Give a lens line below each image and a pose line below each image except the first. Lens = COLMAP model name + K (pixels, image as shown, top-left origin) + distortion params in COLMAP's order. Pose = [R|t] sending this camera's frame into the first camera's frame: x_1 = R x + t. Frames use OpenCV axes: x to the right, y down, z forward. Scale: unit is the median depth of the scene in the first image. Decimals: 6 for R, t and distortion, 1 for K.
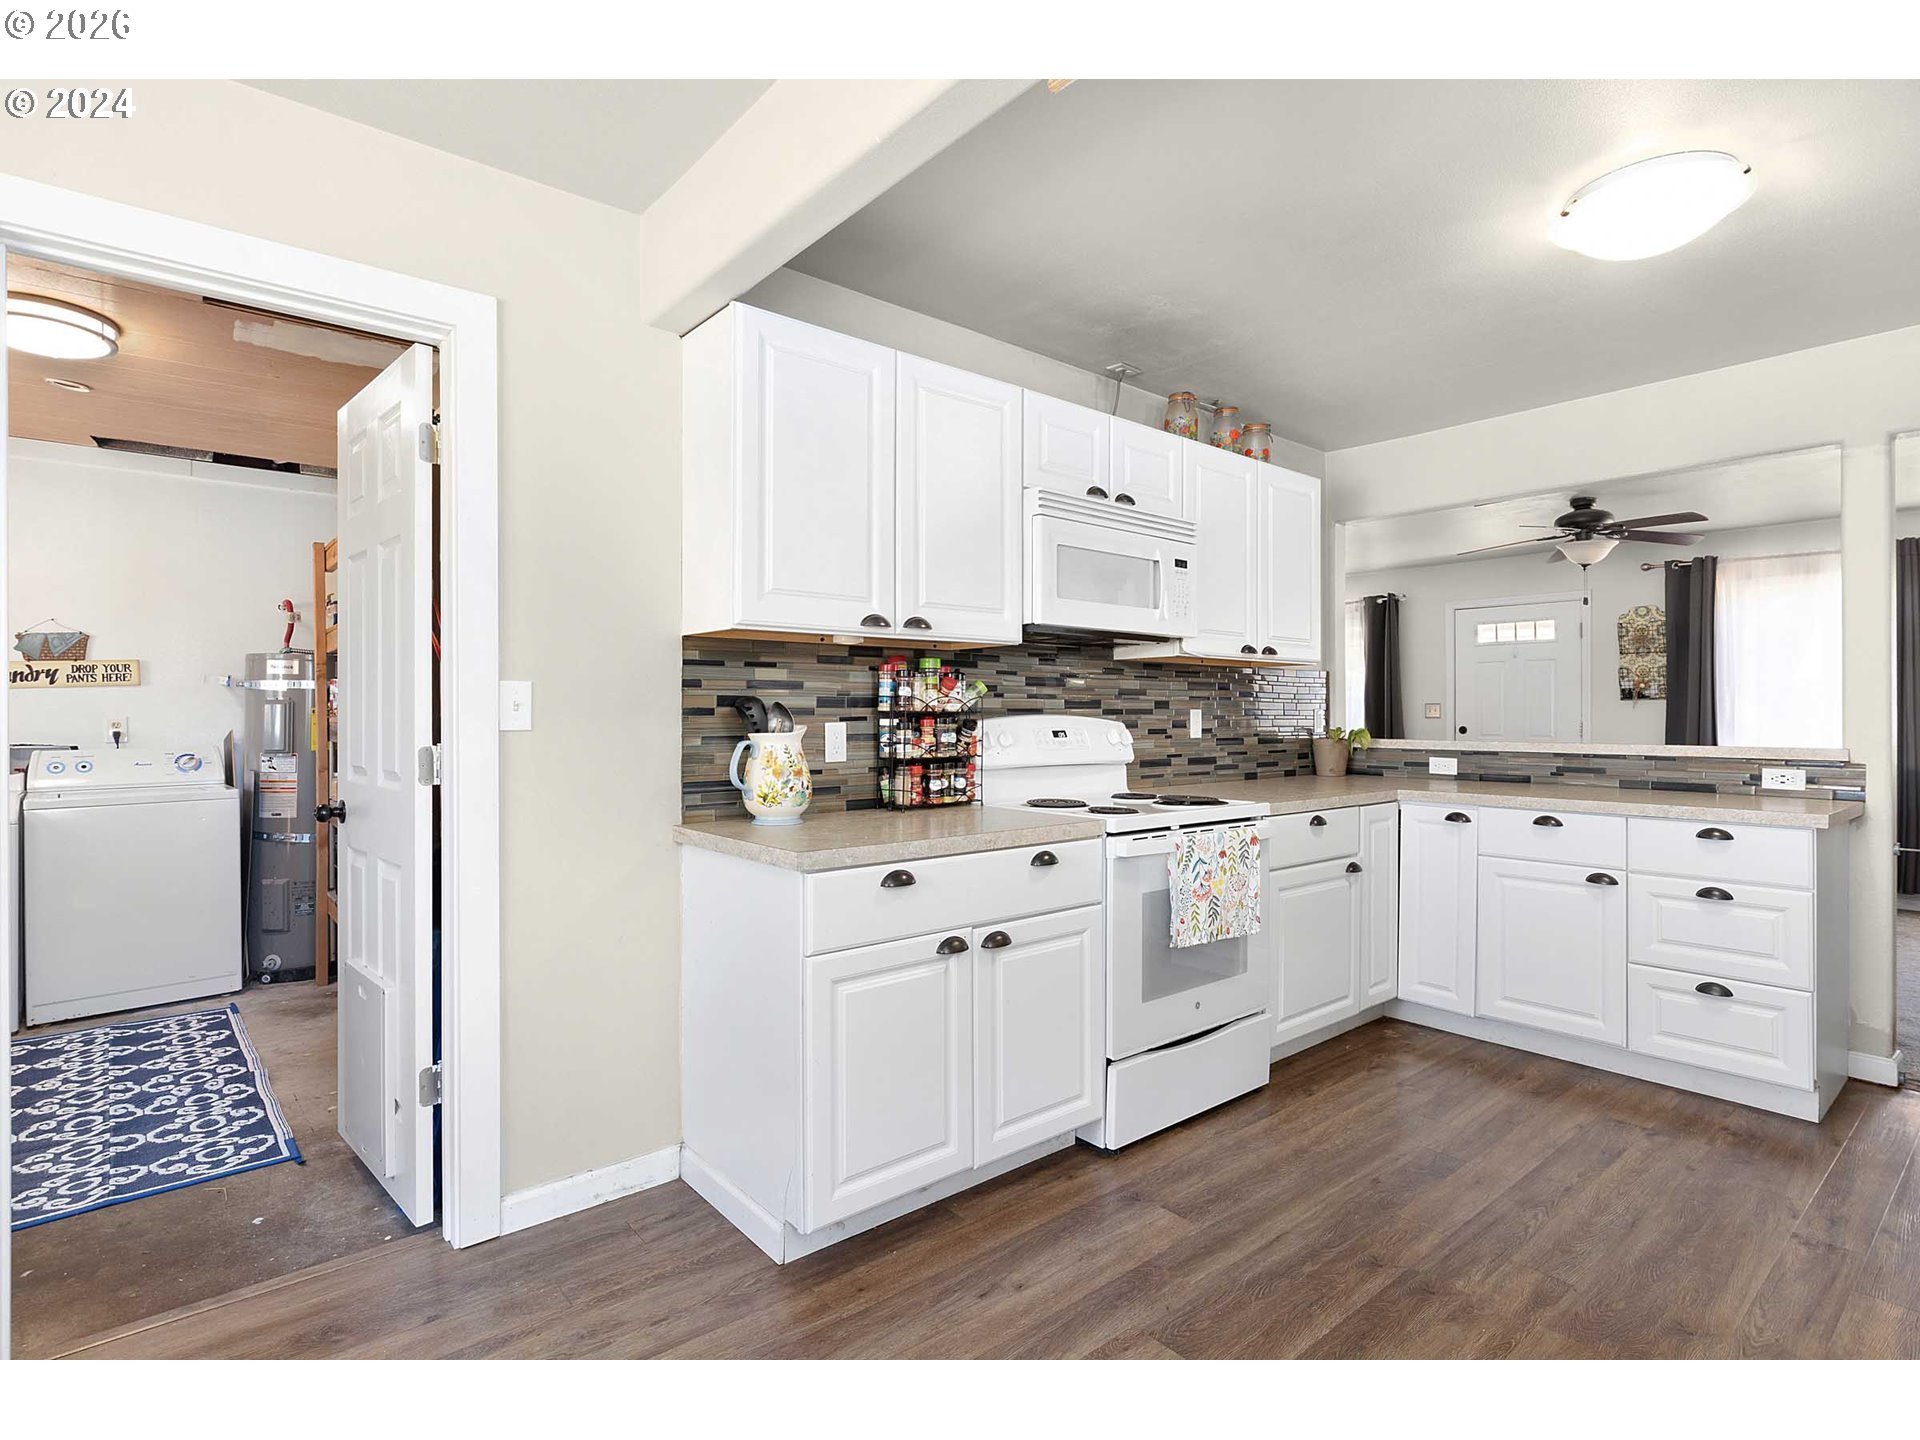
lens RADIAL K [[954.7, 0, 960.0], [0, 954.7, 715.7], [0, 0, 1]] dist [0.002602, -0.000733]
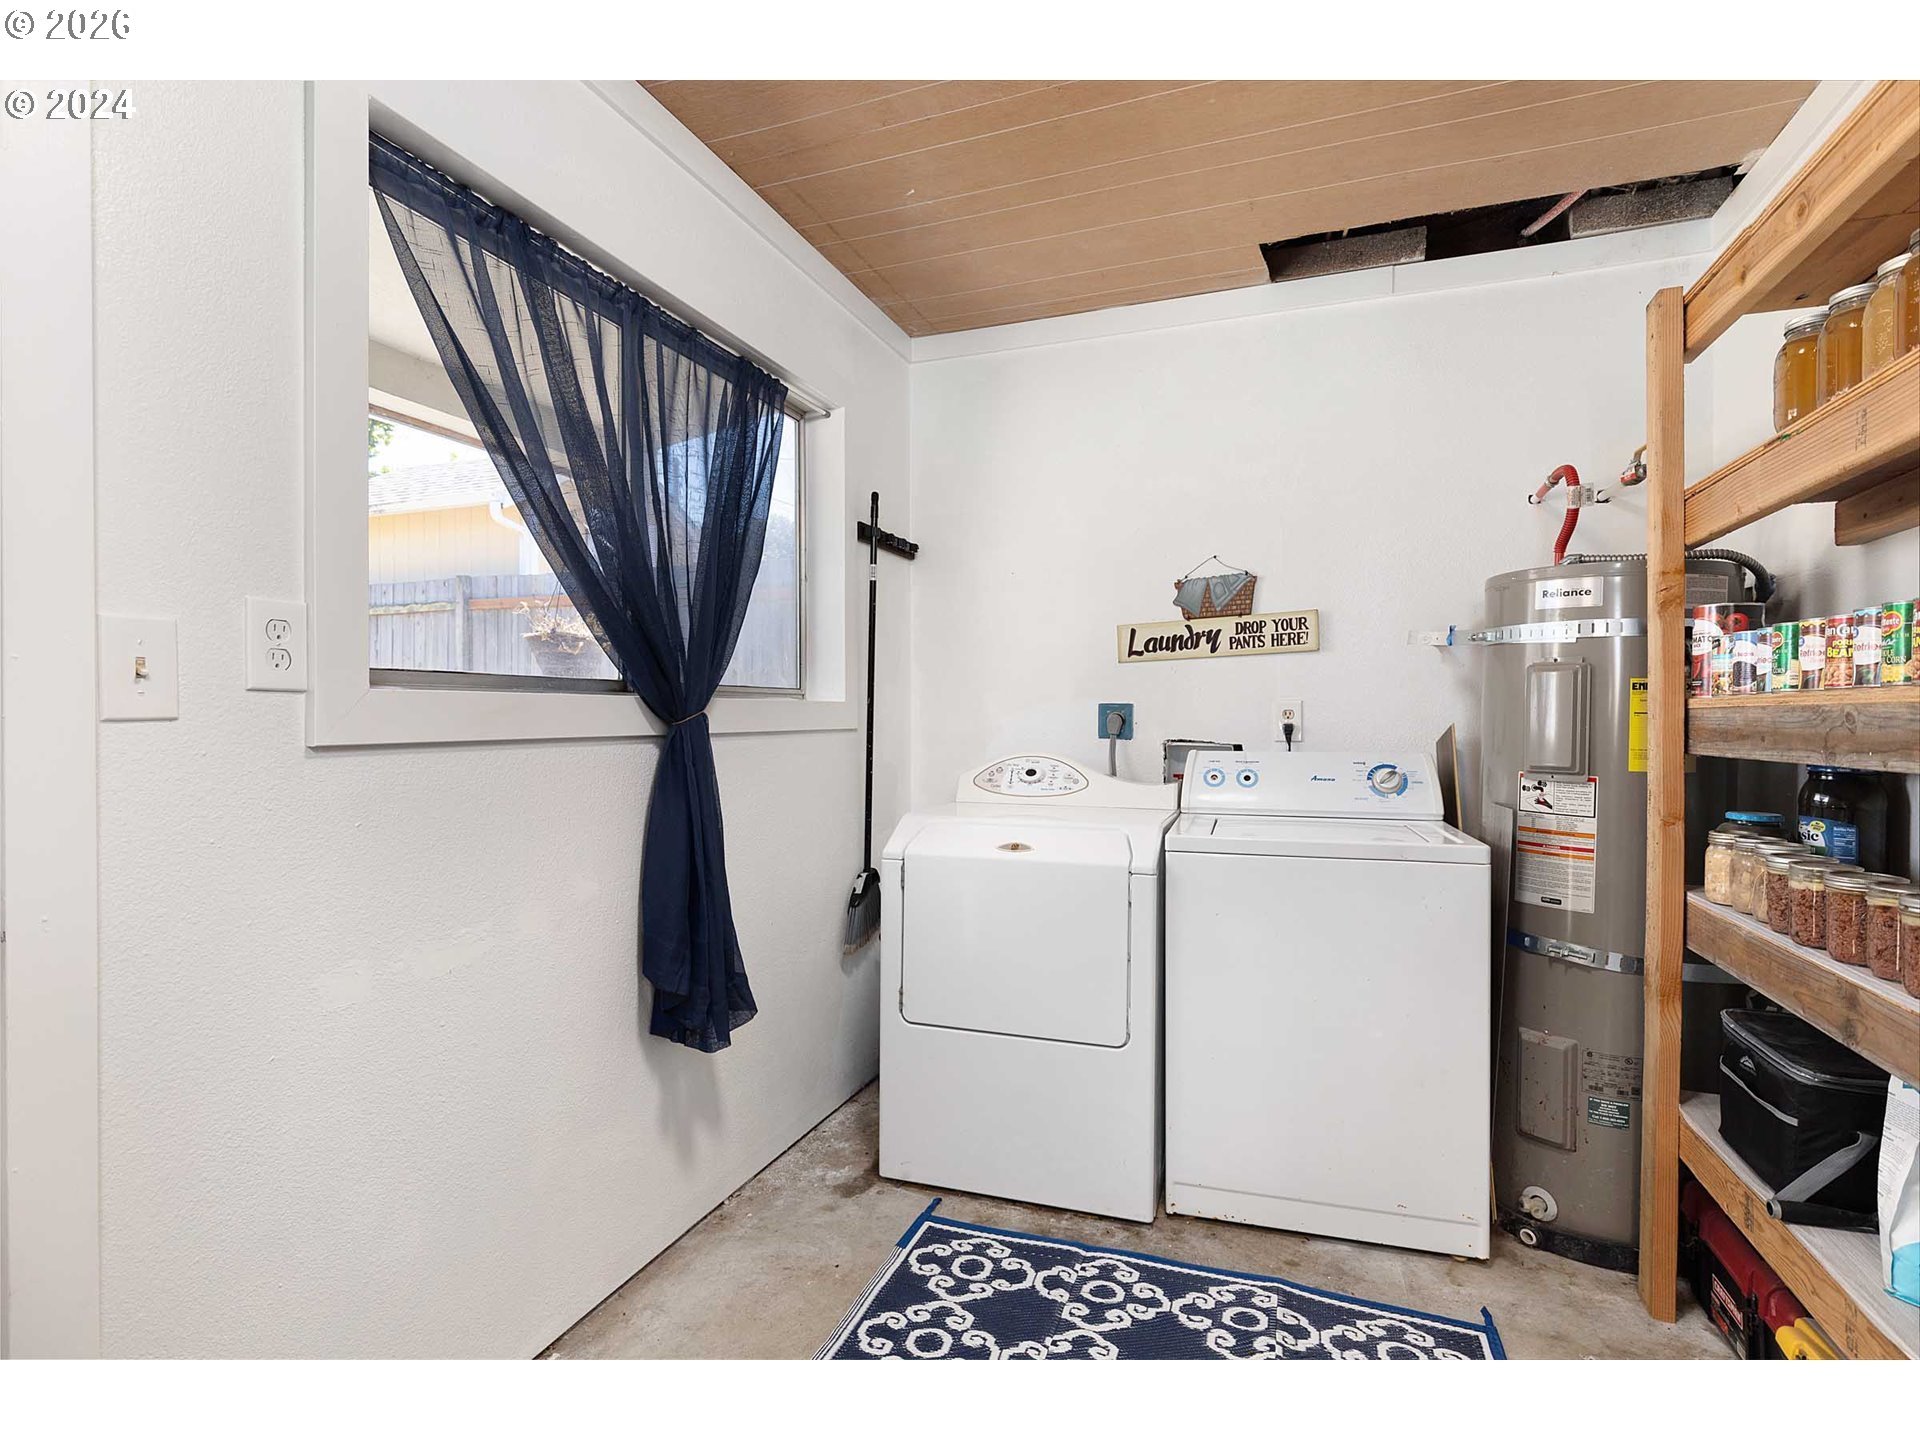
lens RADIAL K [[954.7, 0, 960.0], [0, 954.7, 715.7], [0, 0, 1]] dist [0.002602, -0.000733]
pose [[0.493825, 0.005913, -0.869541, -0.444332], [-0.006659, 0.999973, 0.003019, 0.010980], [0.869536, 0.004299, 0.493851, 0.503986]]
